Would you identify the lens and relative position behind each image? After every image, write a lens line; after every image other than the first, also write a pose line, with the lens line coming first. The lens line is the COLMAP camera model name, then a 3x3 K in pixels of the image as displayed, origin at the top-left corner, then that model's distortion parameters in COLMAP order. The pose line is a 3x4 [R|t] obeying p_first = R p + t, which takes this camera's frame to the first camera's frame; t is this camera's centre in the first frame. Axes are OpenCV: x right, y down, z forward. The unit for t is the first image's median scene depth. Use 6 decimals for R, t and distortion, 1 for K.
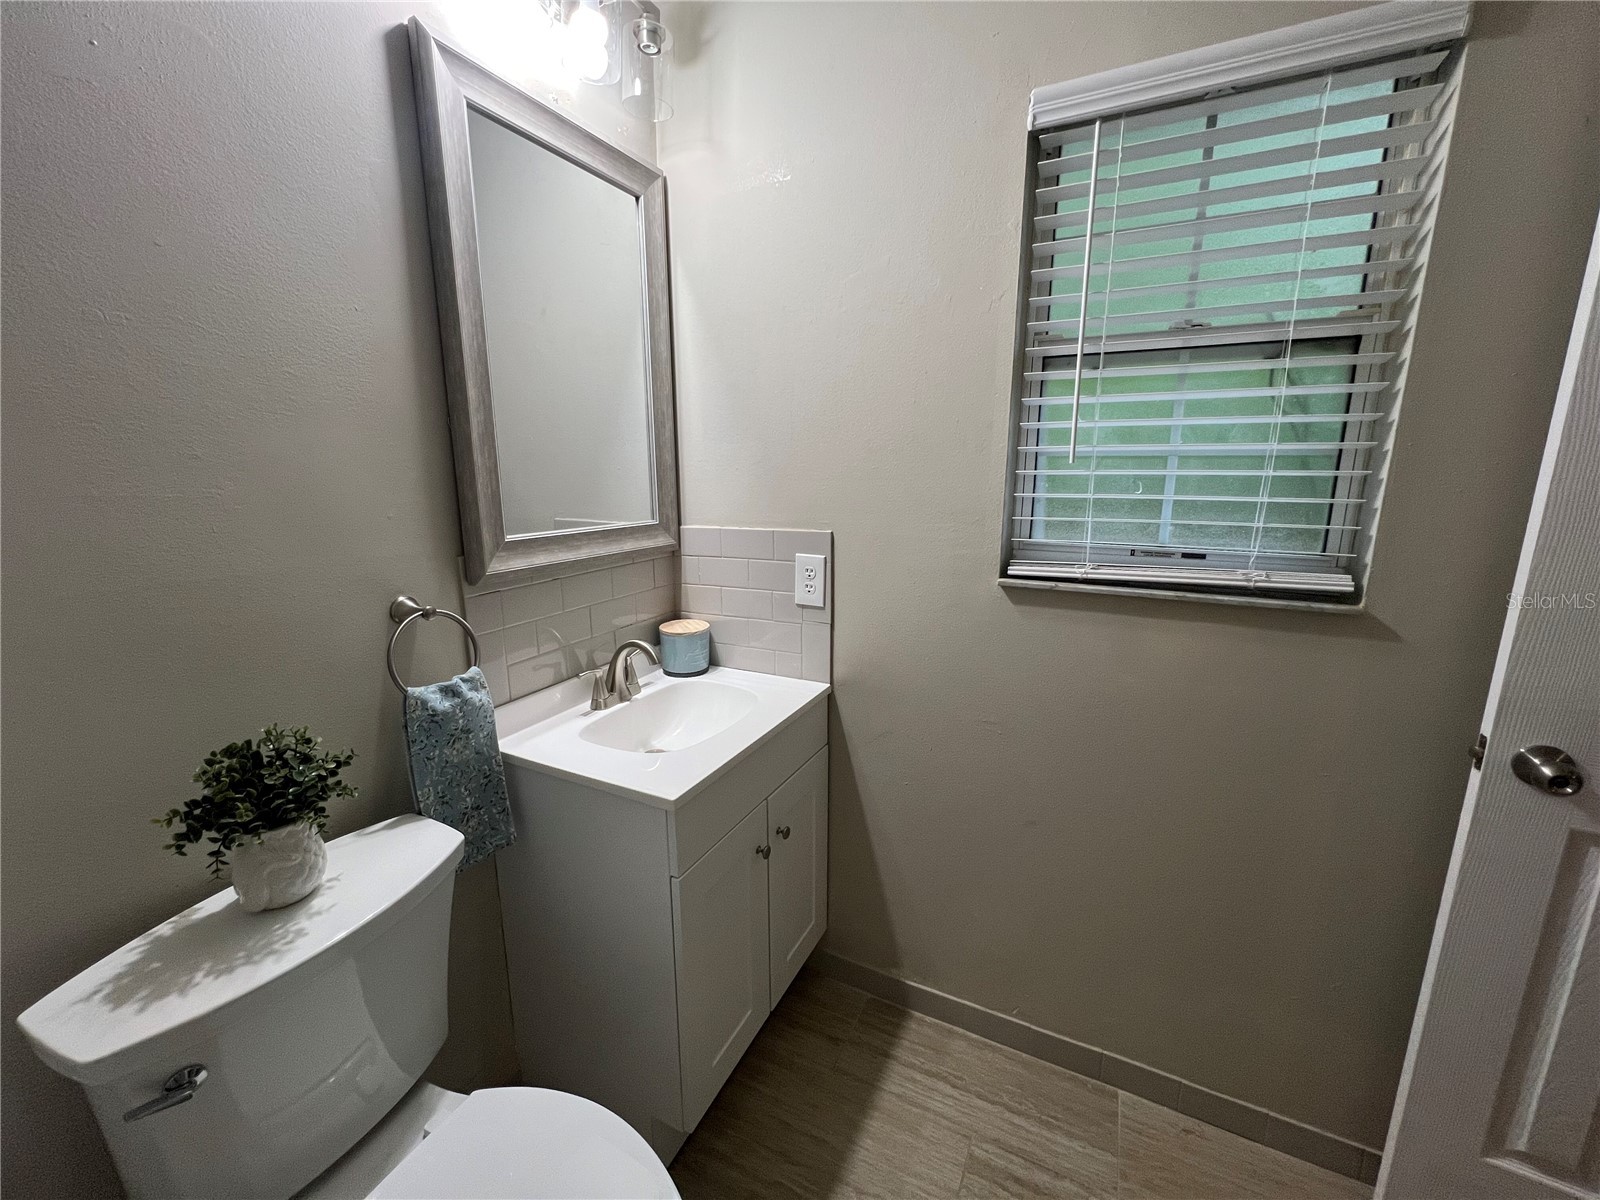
lens RADIAL K [[640.1, 0, 801.0], [0, 640.1, 605.0], [0, 0, 1]] dist [-0.001243, 0.000378]
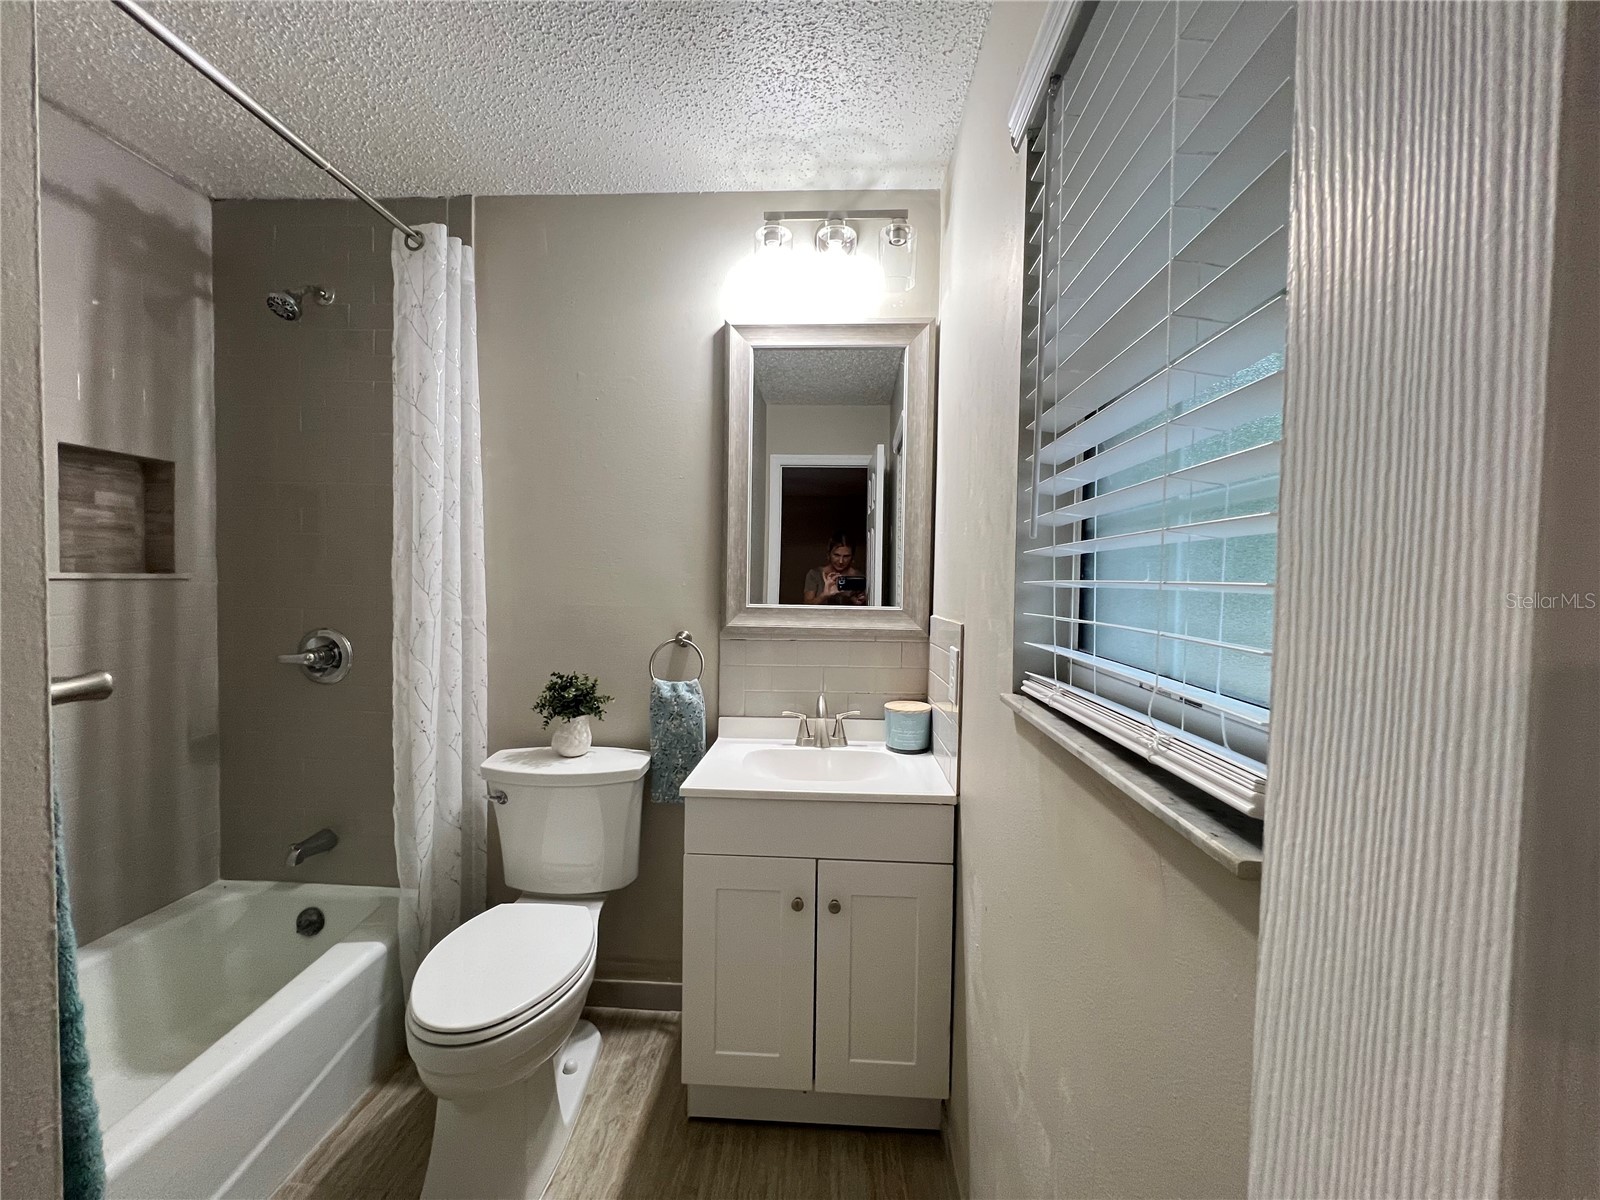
lens RADIAL K [[640.1, 0, 801.3], [0, 640.1, 605.3], [0, 0, 1]] dist [-0.001243, 0.000378]
pose [[0.400861, 0.052440, -0.914637, 1.013272], [-0.211295, 0.976737, -0.036605, -0.077853], [0.891440, 0.207932, 0.402616, 0.522907]]
